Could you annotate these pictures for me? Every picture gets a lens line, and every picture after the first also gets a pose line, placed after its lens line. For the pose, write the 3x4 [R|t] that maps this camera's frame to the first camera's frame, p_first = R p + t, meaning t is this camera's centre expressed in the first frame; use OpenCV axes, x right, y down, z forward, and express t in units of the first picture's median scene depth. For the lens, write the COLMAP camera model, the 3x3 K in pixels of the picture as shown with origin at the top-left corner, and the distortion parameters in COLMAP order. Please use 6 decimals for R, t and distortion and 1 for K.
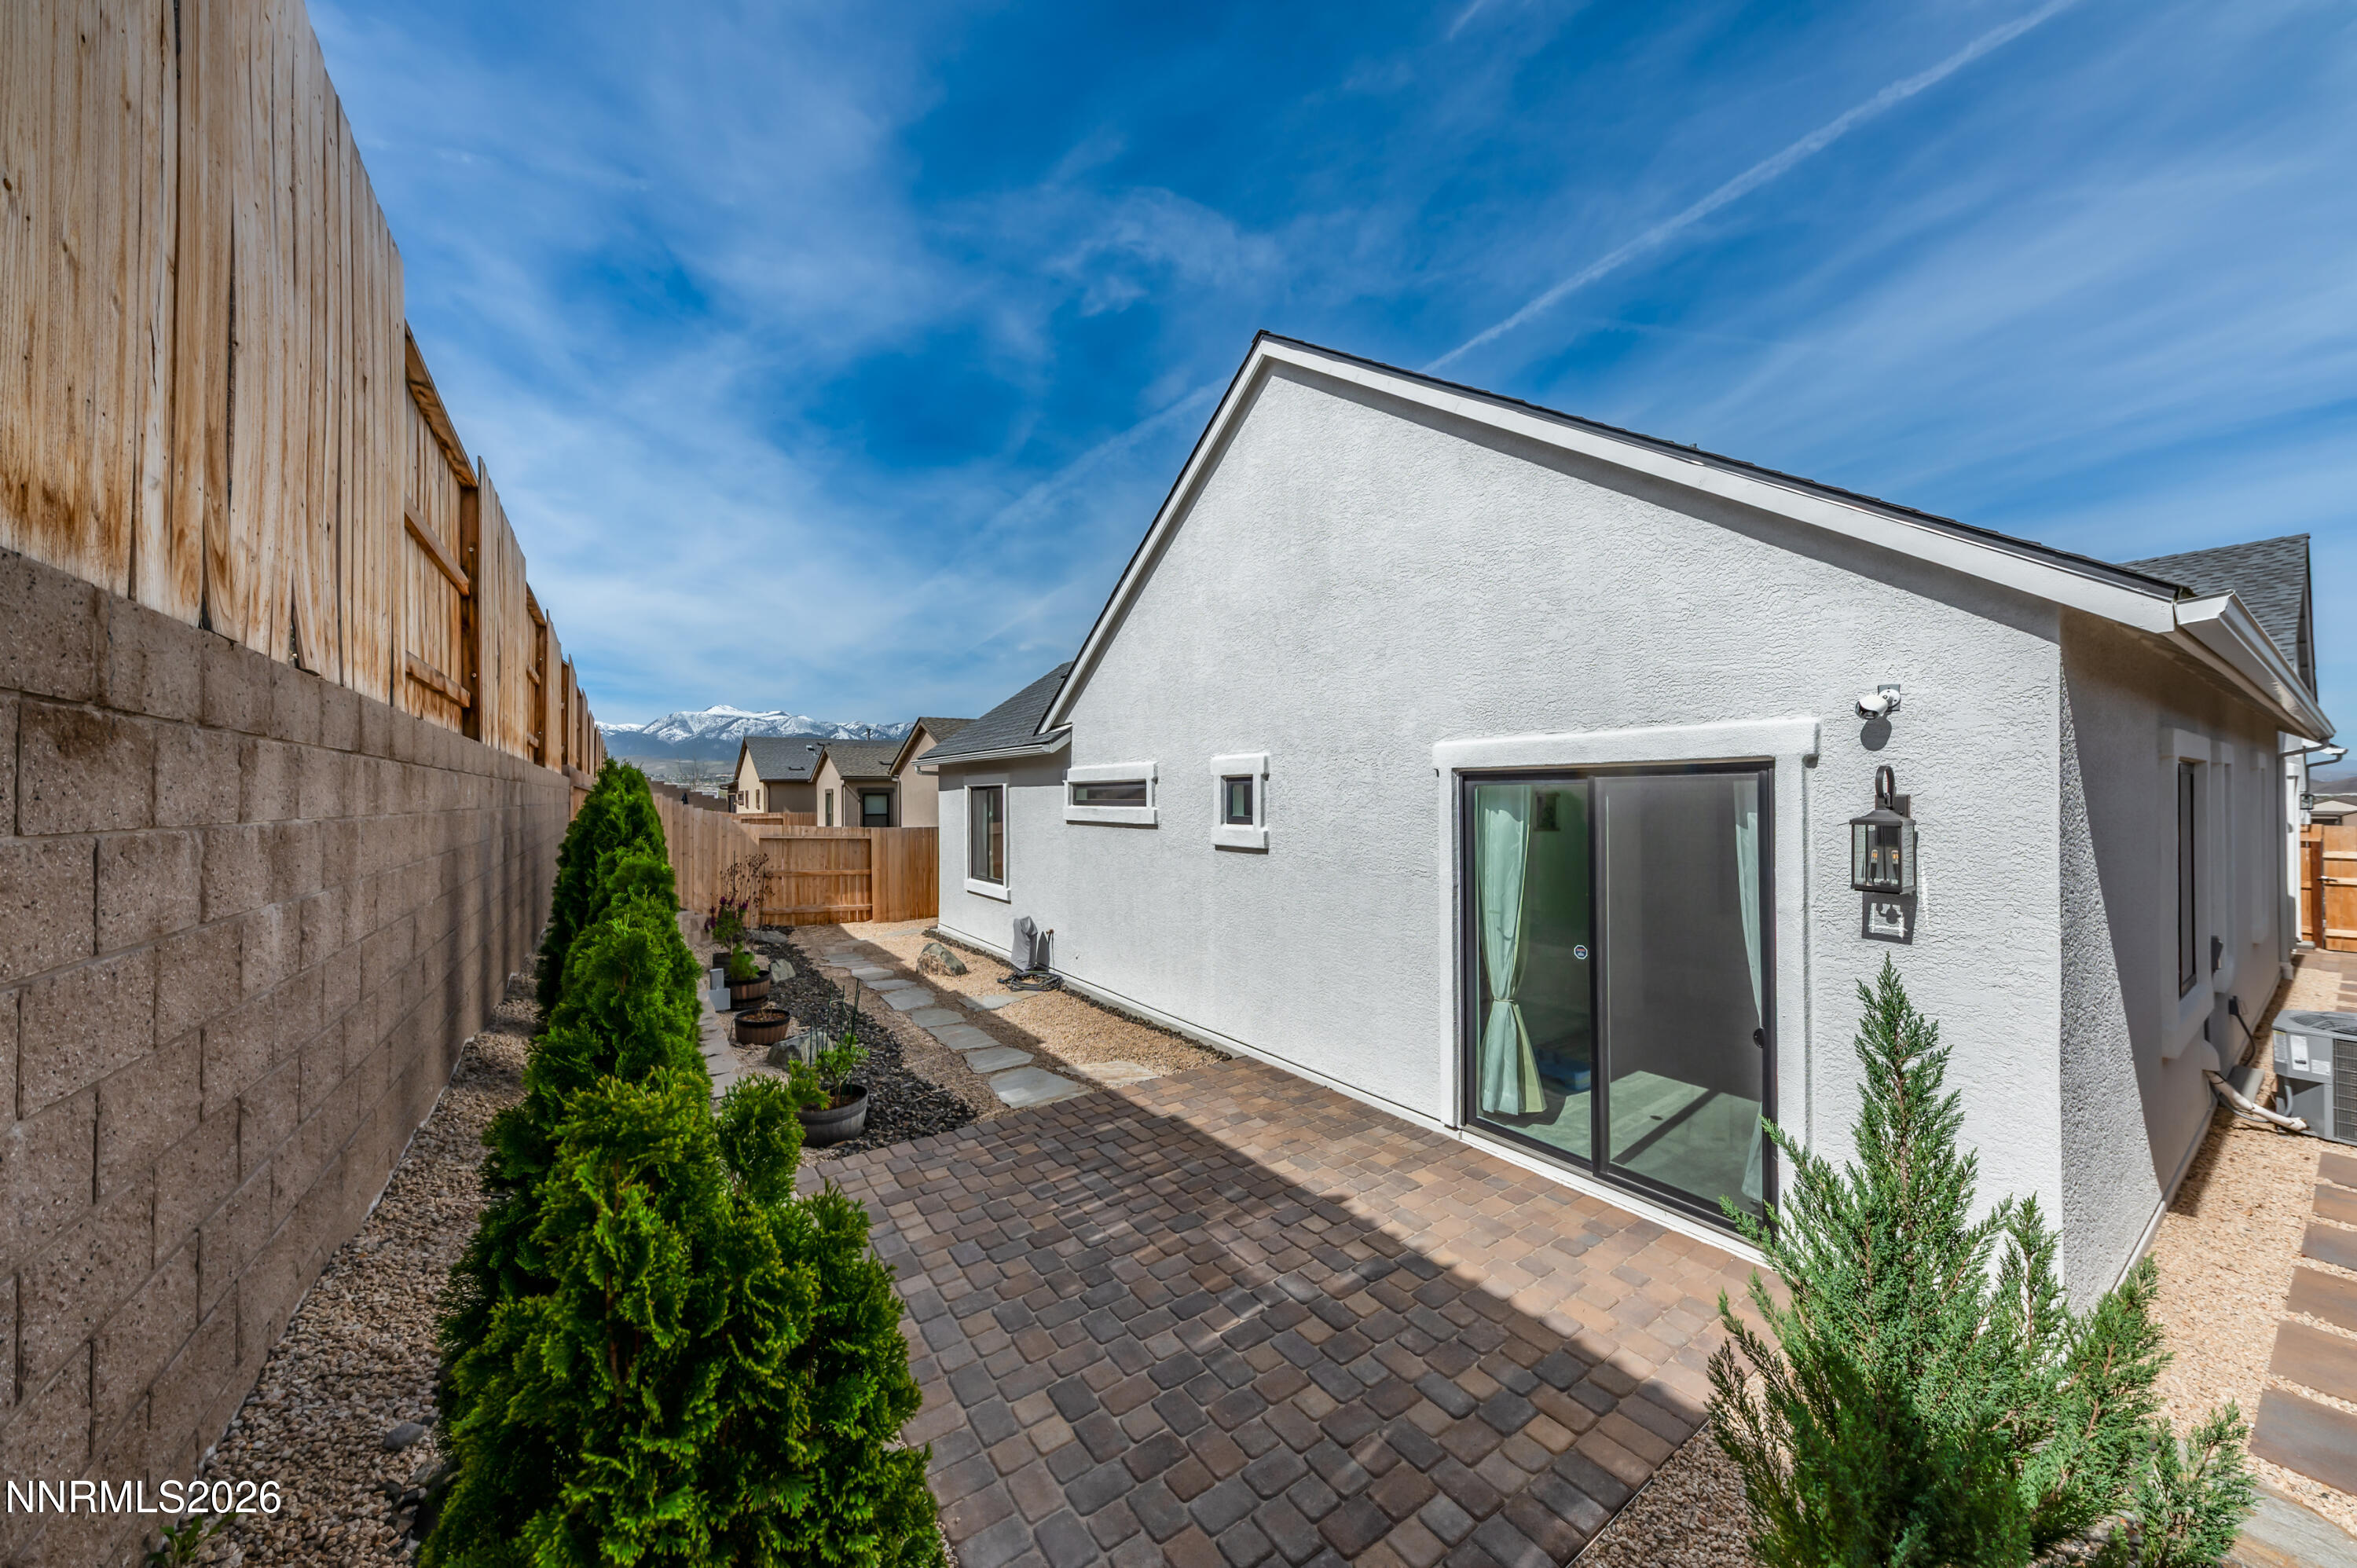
lens RADIAL K [[824.8, 0, 1169.9], [0, 824.8, 798.1], [0, 0, 1]] dist [0.001586, -0.000081]
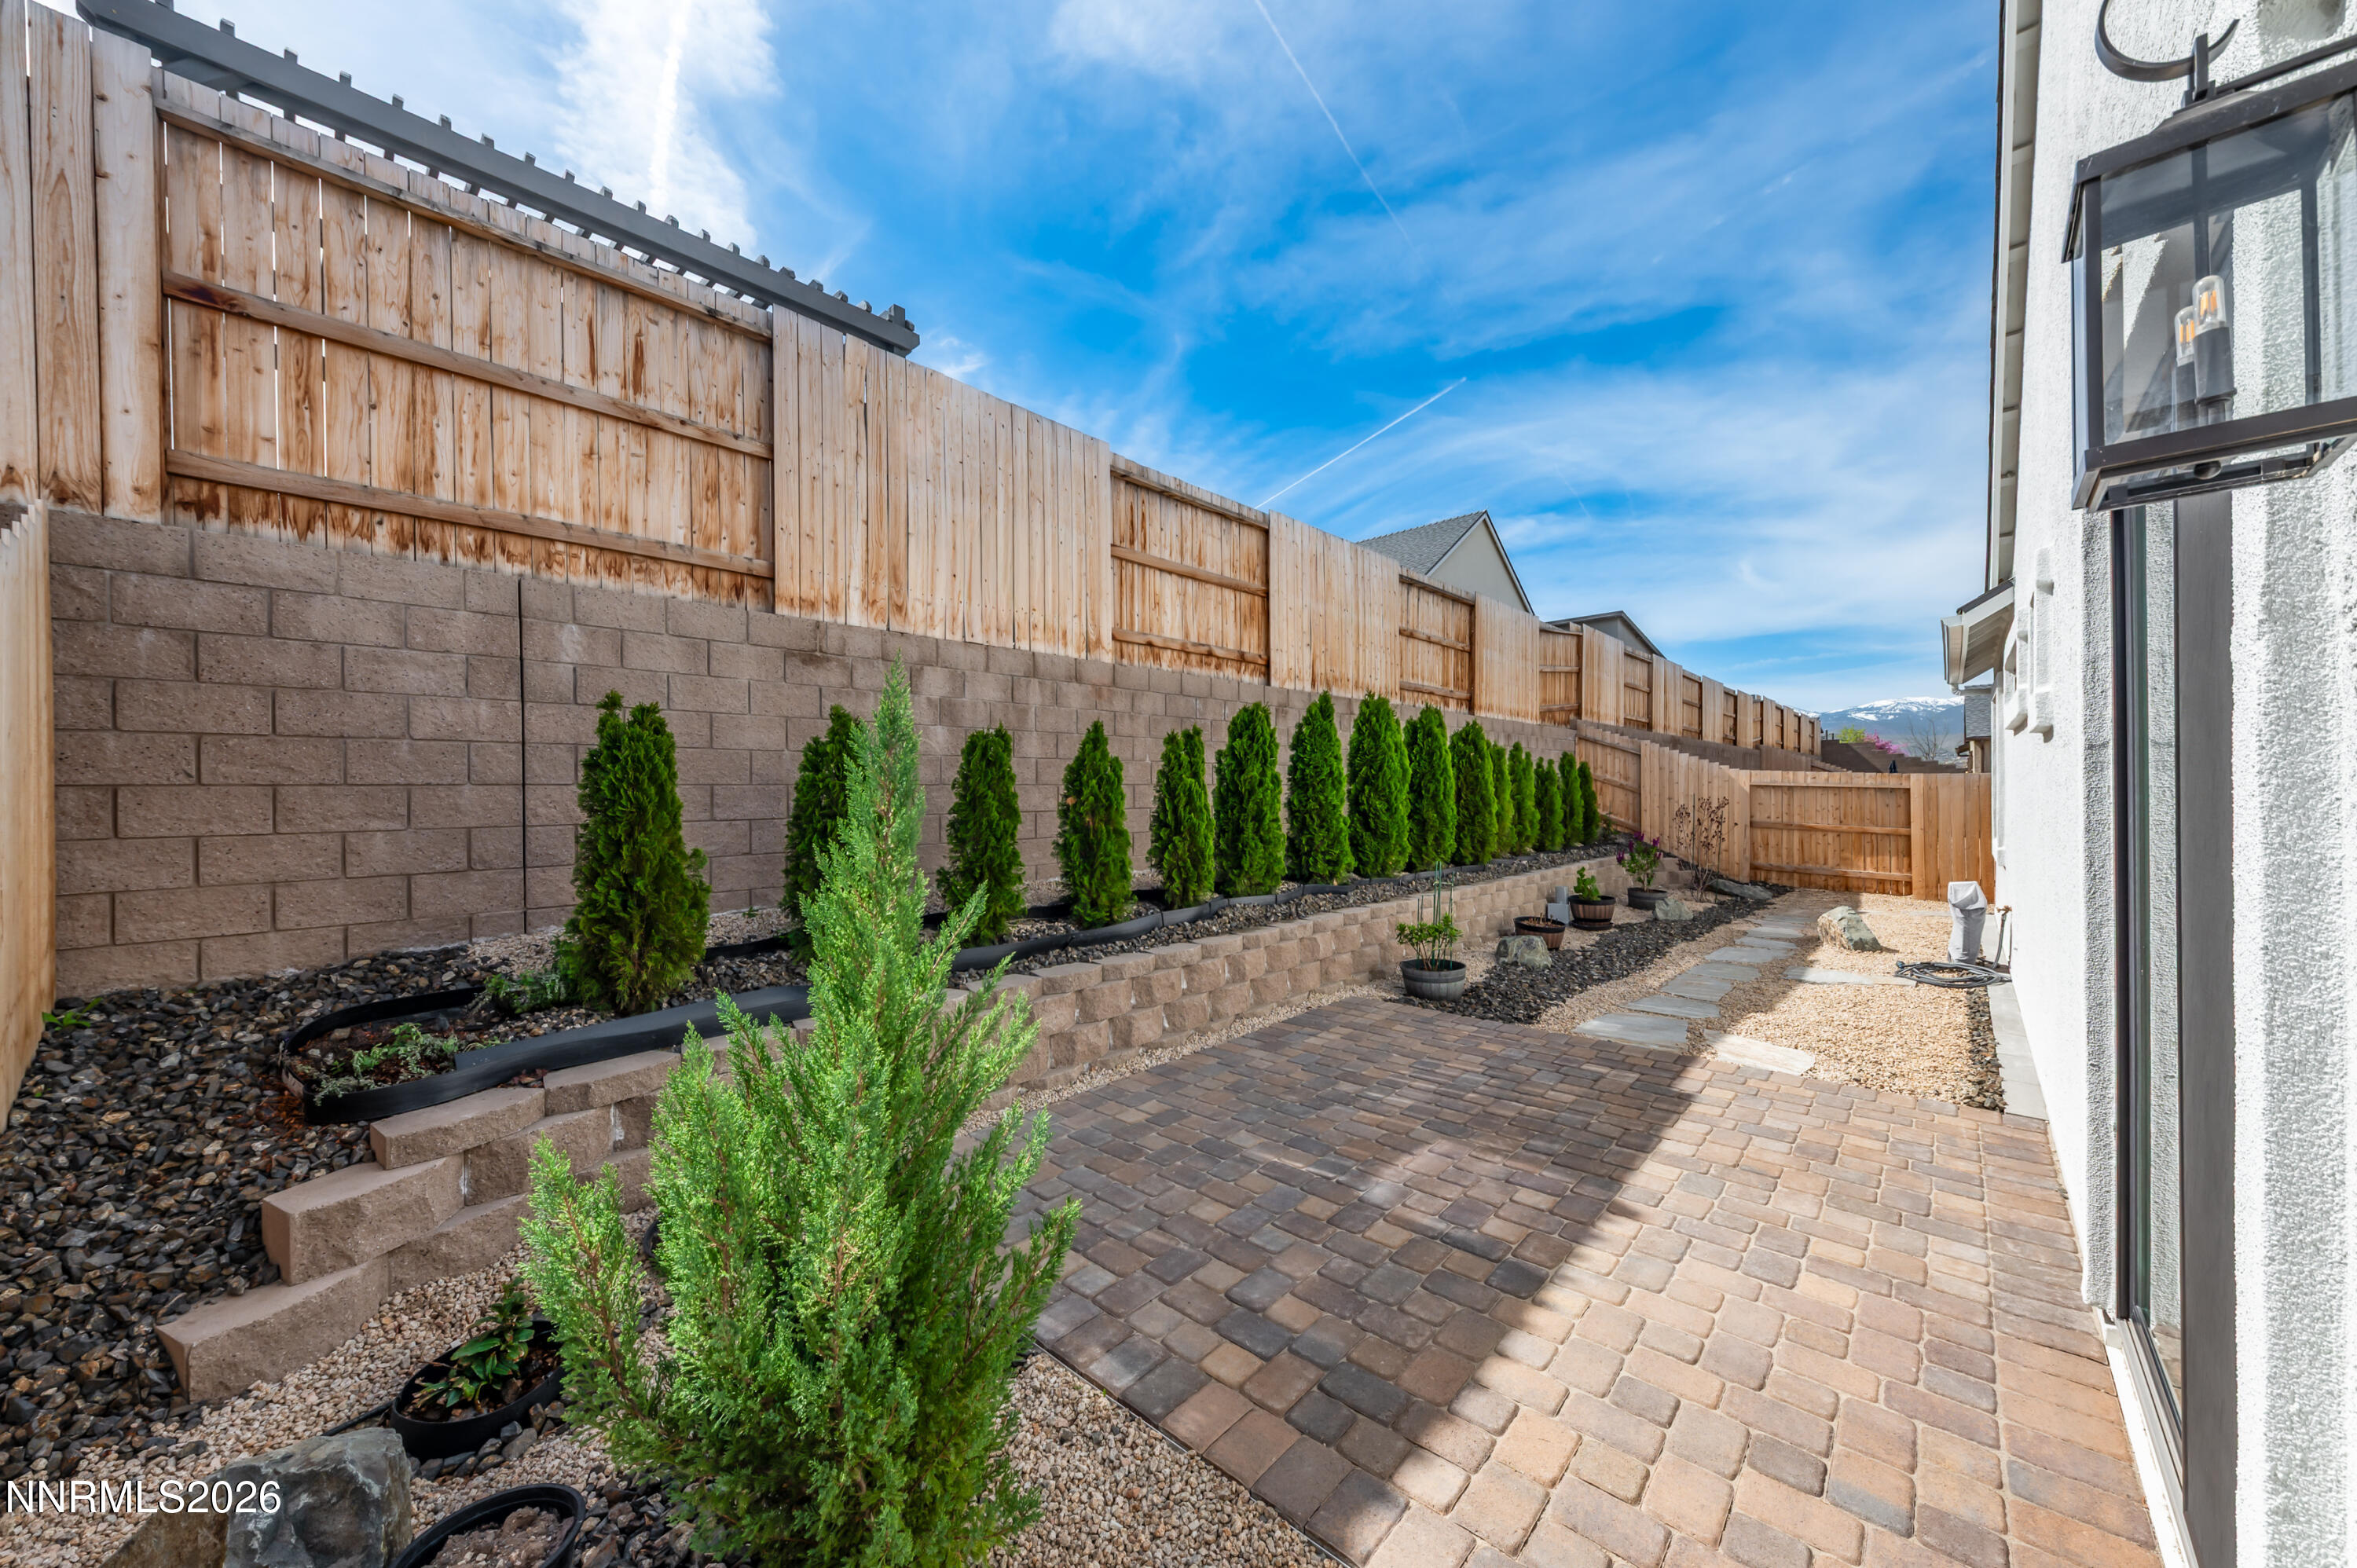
lens RADIAL K [[824.8, 0, 1166.9], [0, 824.8, 780.2], [0, 0, 1]] dist [0.001586, -0.000081]
pose [[0.206995, -0.002843, -0.978338, 0.705615], [-0.002205, 0.999992, -0.003372, 0.126606], [0.978340, 0.002855, 0.206987, 0.451305]]
